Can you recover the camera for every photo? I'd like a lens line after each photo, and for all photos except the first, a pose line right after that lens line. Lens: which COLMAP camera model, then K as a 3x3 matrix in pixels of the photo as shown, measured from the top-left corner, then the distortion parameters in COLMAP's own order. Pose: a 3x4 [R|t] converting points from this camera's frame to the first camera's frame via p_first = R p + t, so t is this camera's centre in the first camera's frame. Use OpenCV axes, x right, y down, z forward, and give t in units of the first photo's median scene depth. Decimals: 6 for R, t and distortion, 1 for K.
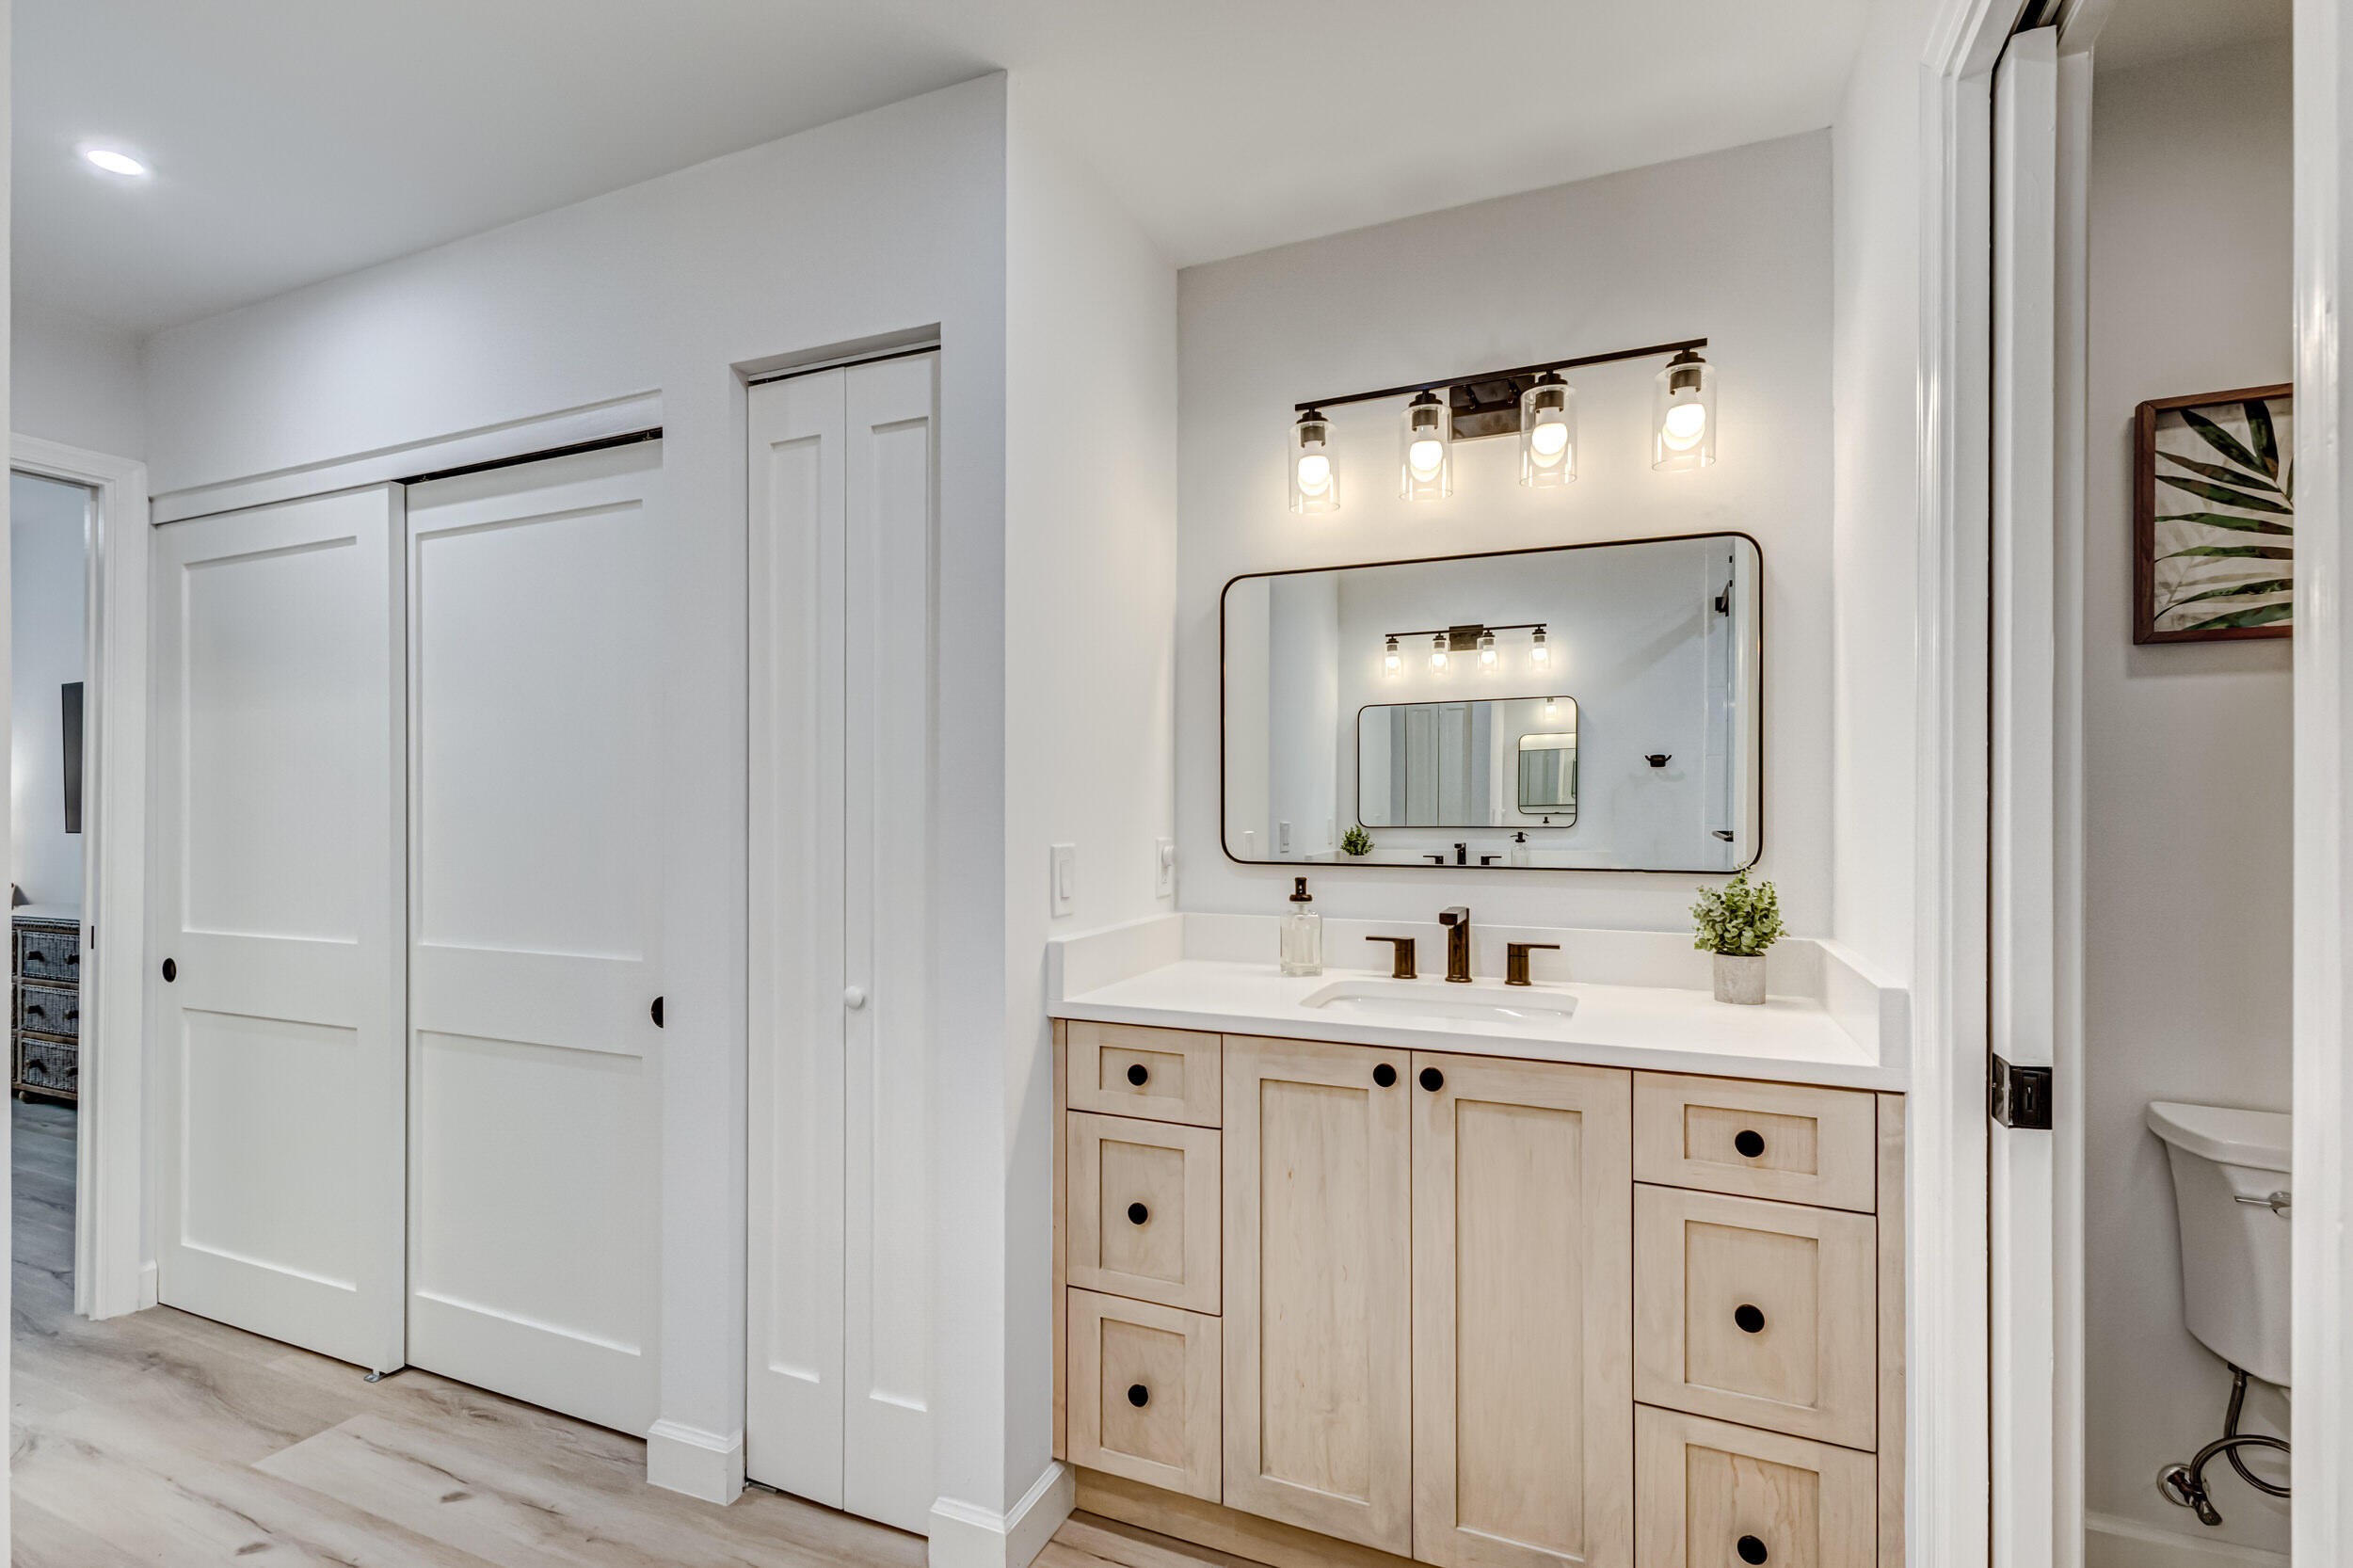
lens RADIAL K [[1108.4, 0, 1188.0], [0, 1108.4, 799.7], [0, 0, 1]] dist [0.011365, -0.000569]
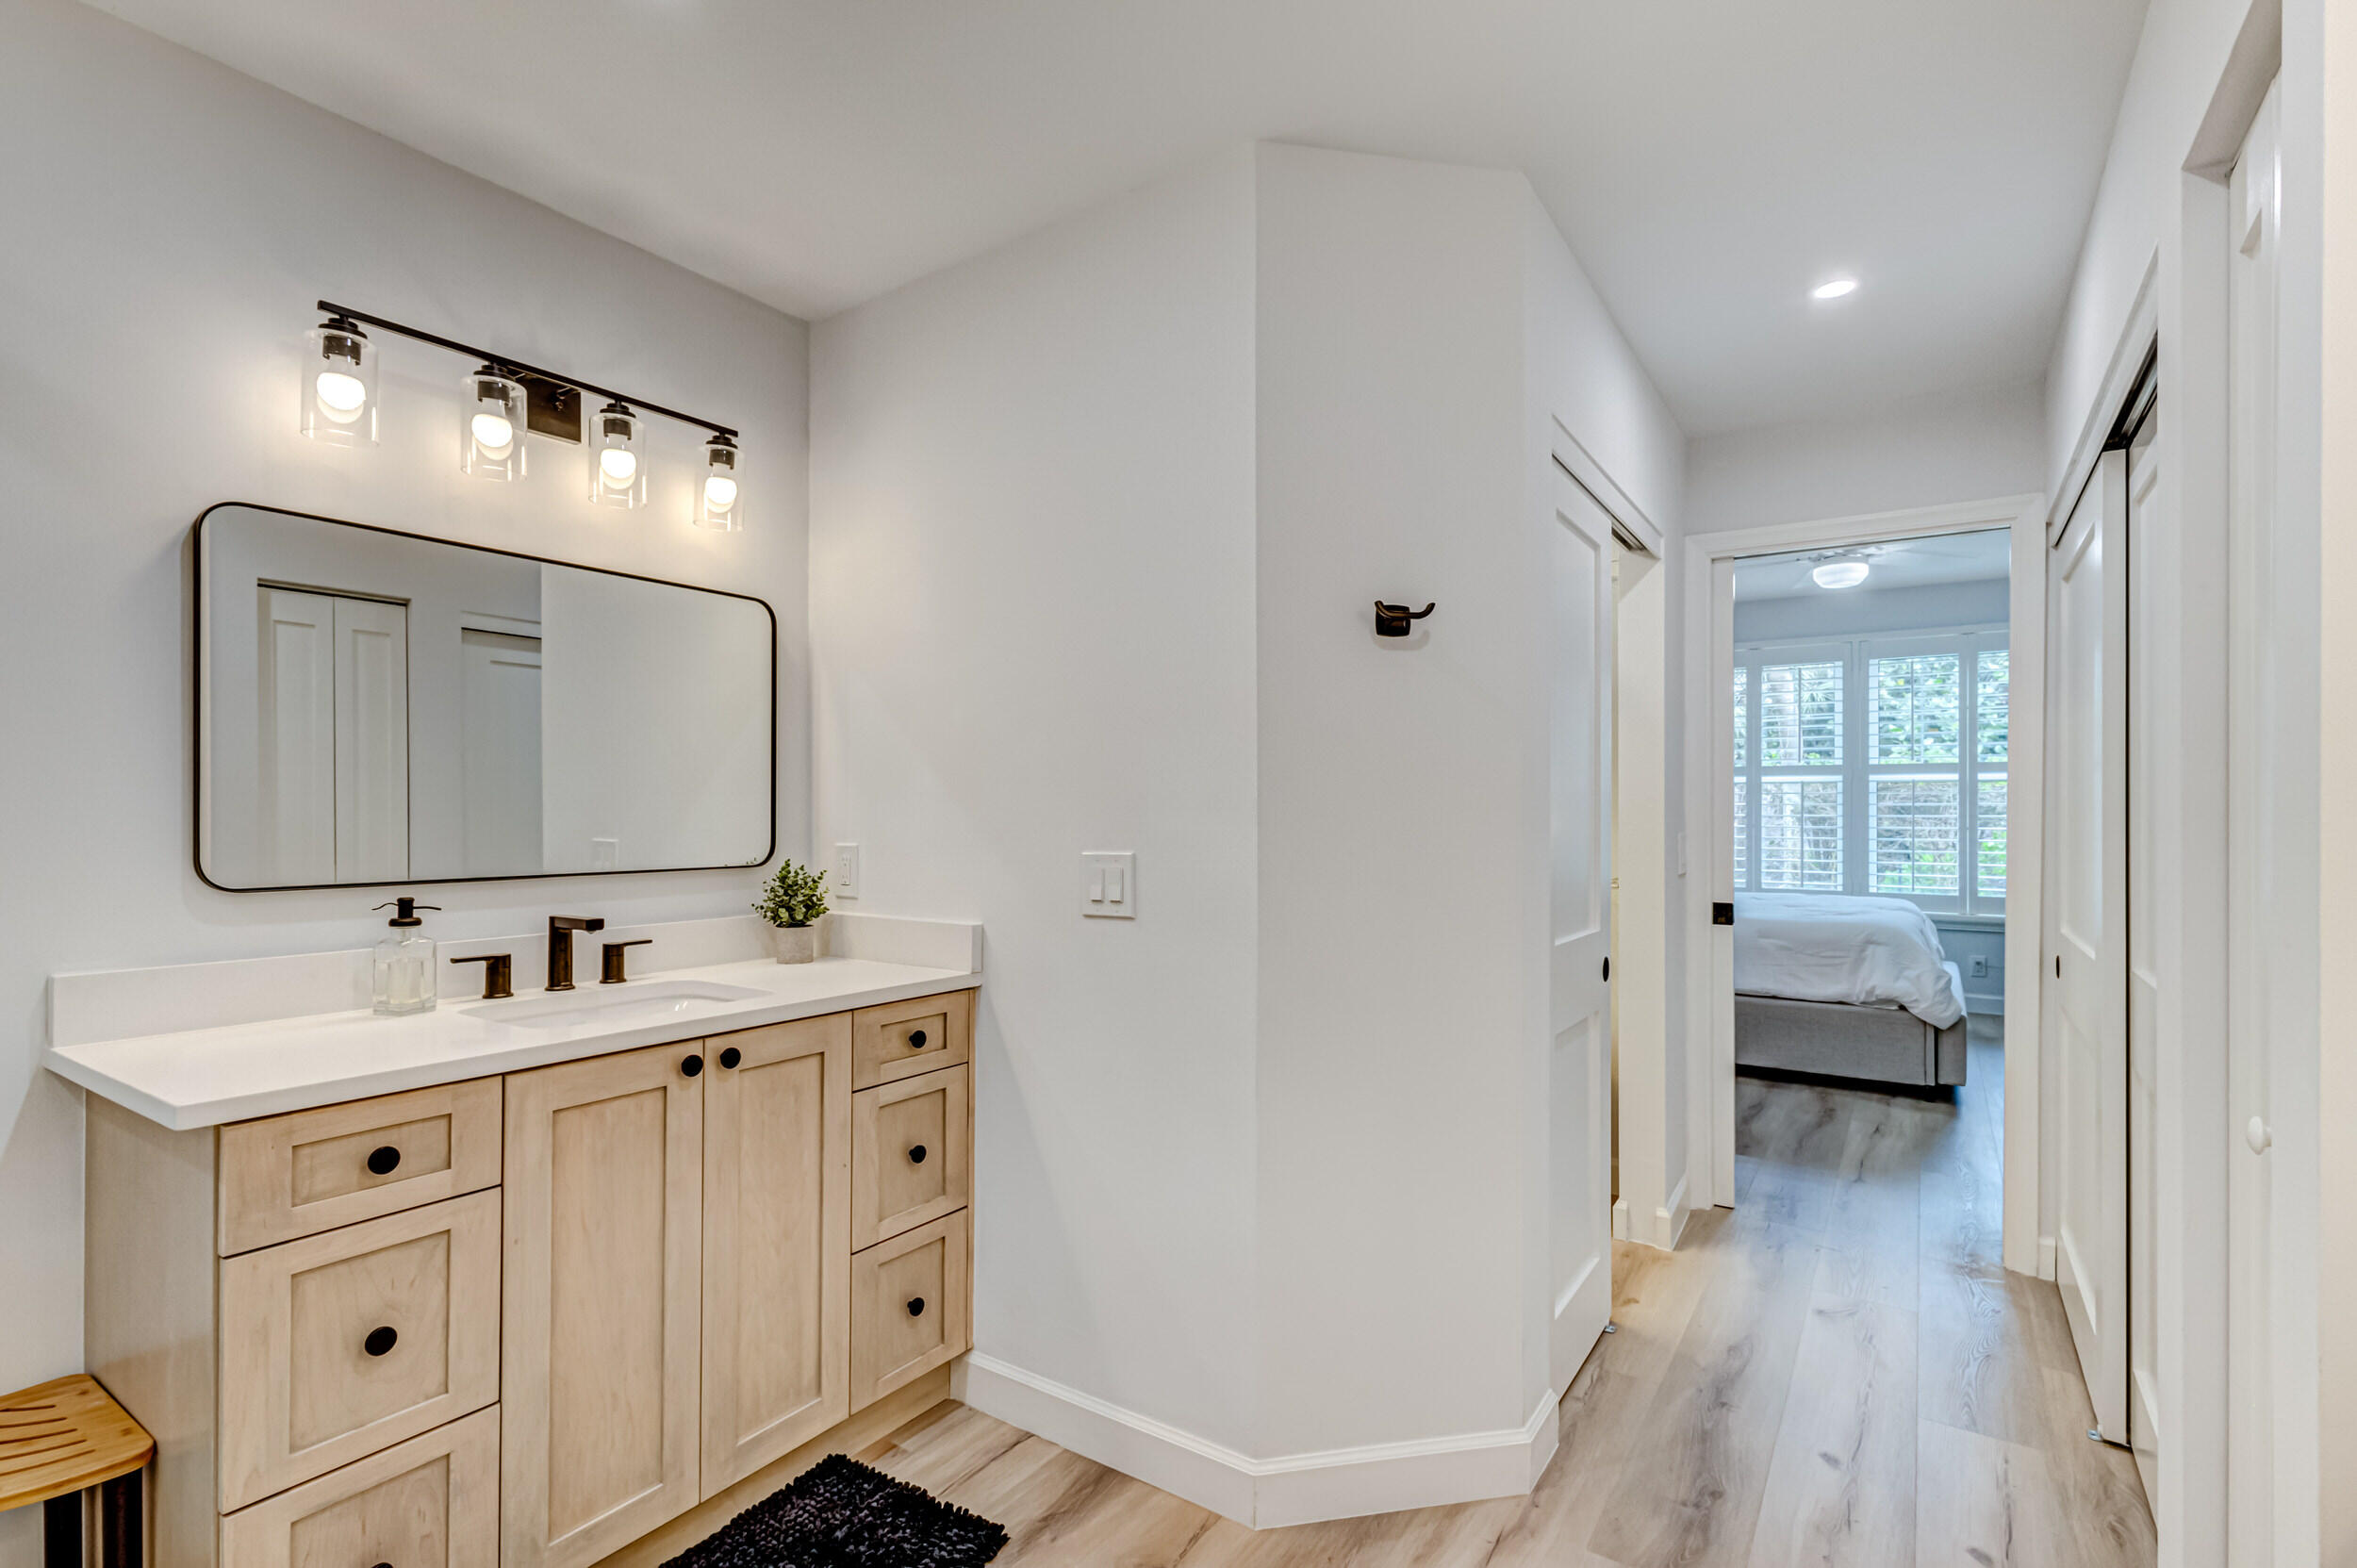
lens RADIAL K [[1110.3, 0, 1173.4], [0, 1110.3, 796.3], [0, 0, 1]] dist [0.011365, -0.000569]
pose [[0.200032, 0.014339, 0.979684, -0.664057], [-0.008787, 0.999879, -0.012840, 0.000497], [-0.979750, -0.006040, 0.200134, 0.291315]]
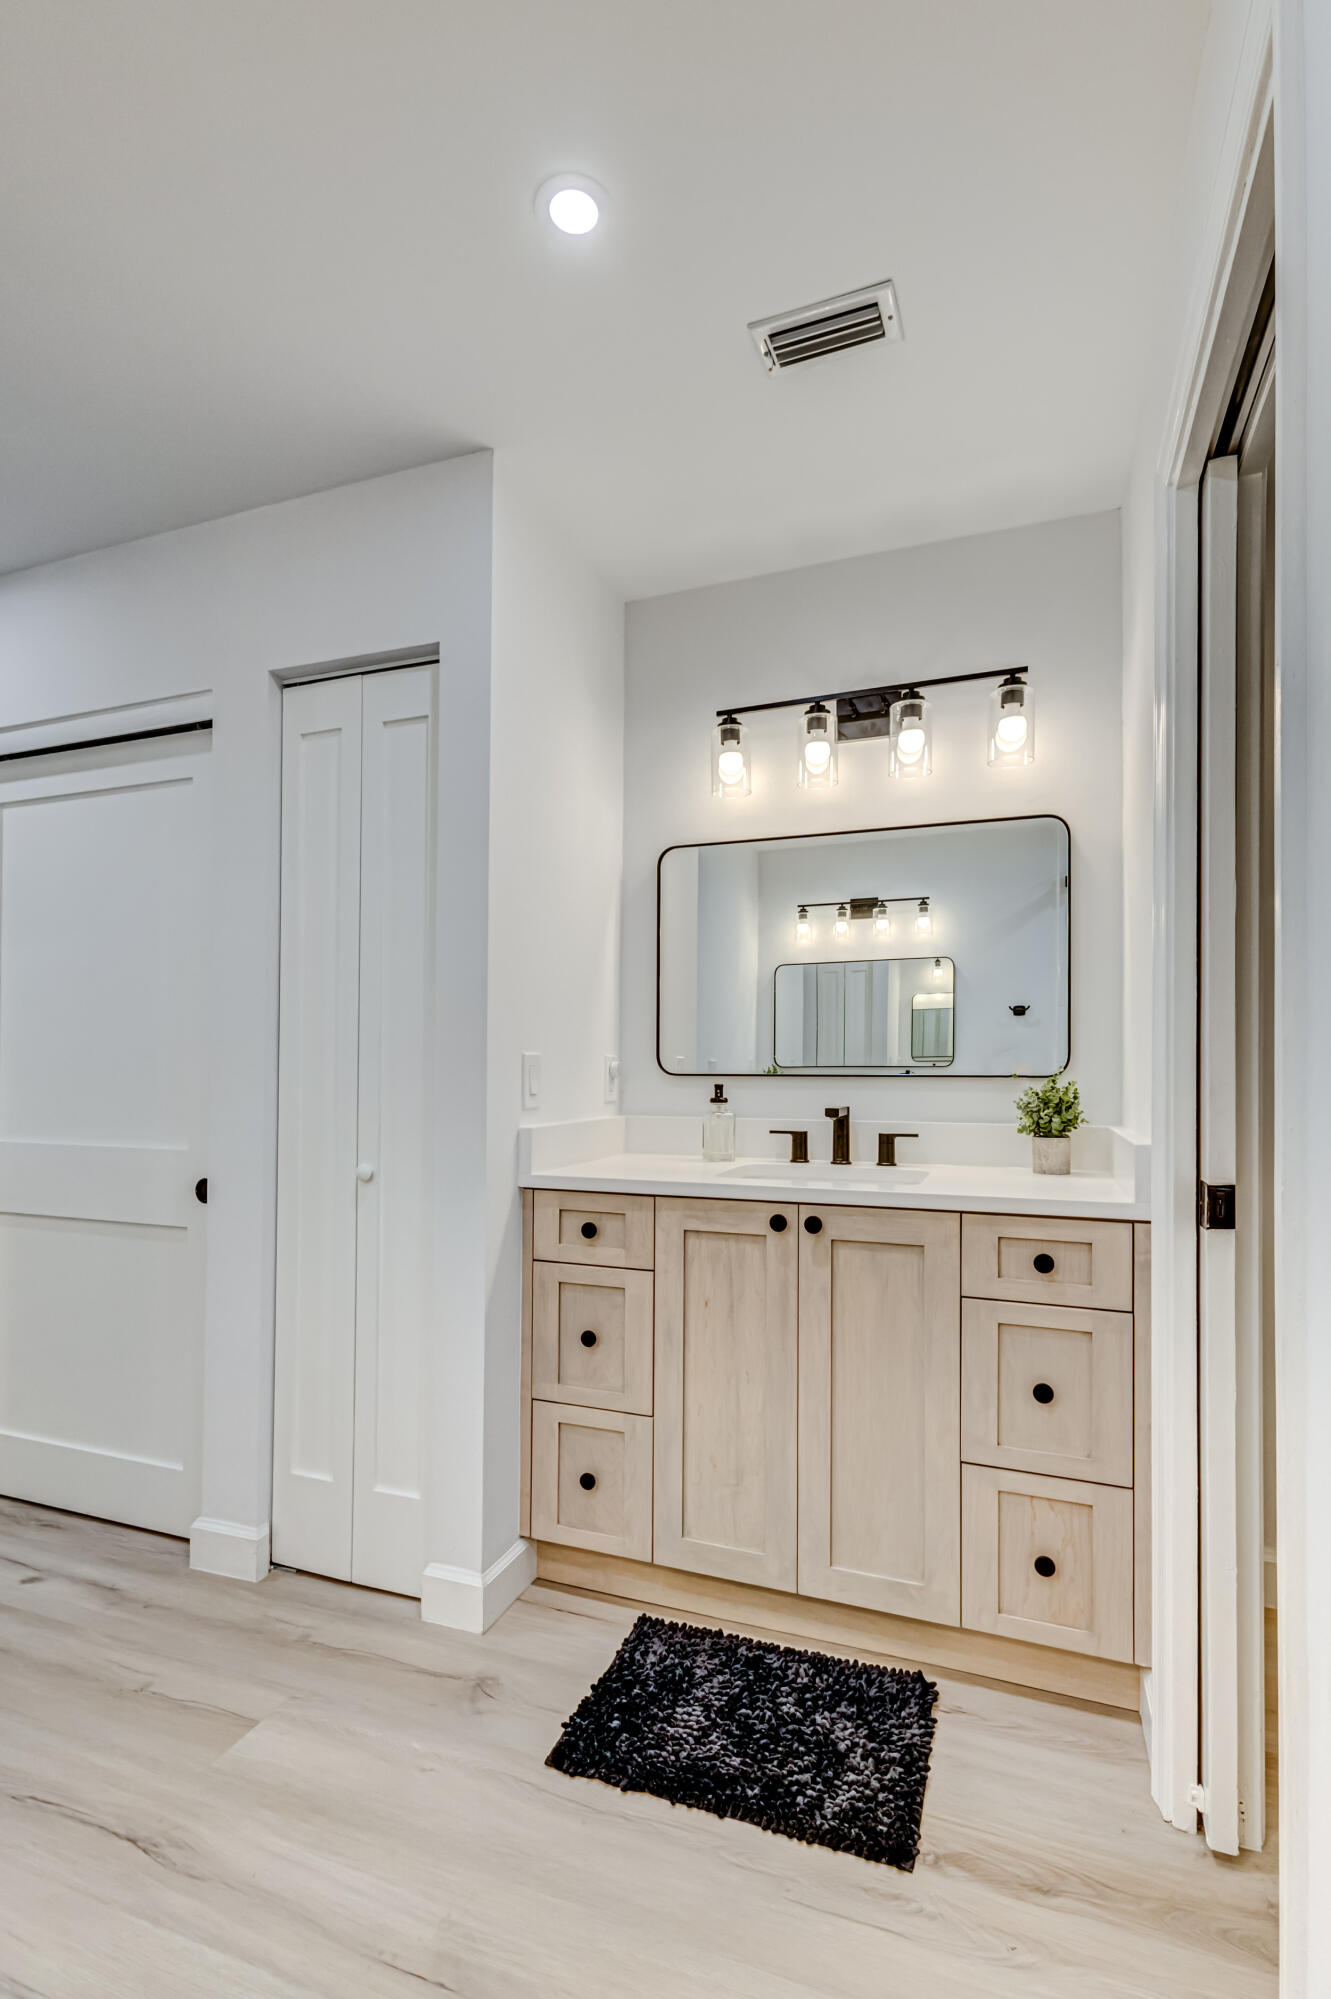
lens RADIAL K [[941.7, 0, 666.8], [0, 941.7, 1038.2], [0, 0, 1]] dist [0.011365, -0.000569]
pose [[0.999343, 0.006246, 0.035709, 0.003871], [-0.005921, 0.999940, -0.009195, 0.033379], [-0.035764, 0.008977, 0.999320, -0.086071]]
